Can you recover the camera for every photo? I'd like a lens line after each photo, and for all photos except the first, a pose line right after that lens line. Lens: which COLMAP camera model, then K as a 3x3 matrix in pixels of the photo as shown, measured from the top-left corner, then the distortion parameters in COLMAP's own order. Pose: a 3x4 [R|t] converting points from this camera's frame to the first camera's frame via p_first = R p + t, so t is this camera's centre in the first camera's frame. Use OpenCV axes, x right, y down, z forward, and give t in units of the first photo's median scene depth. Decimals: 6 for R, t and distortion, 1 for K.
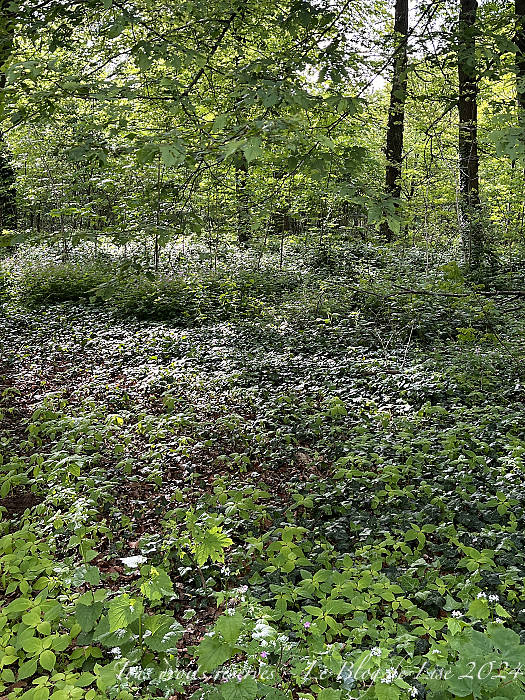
lens RADIAL K [[752.0, 0, 263.2], [0, 752.0, 350.5], [0, 0, 1]] dist [-0.015703, 0.000000]
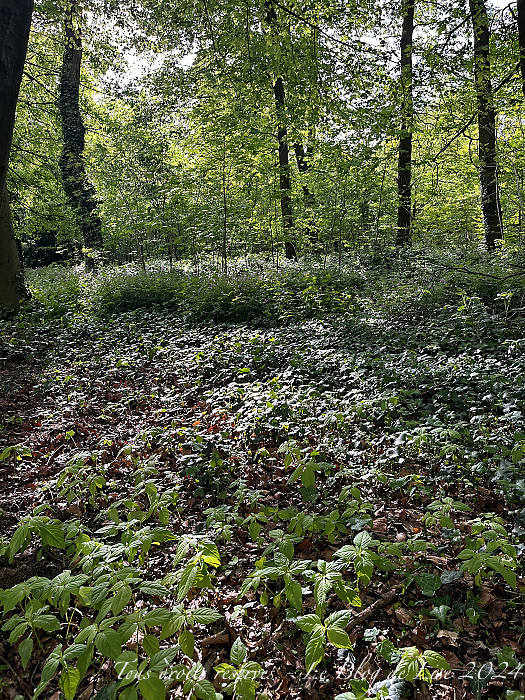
lens RADIAL K [[532.3, 0, 261.7], [0, 532.3, 349.3], [0, 0, 1]] dist [0.008934, 0.000577]
pose [[0.996504, -0.053203, -0.064422, -0.081184], [0.053691, 0.998540, 0.005870, -0.010902], [0.064016, -0.009308, 0.997905, 0.416316]]
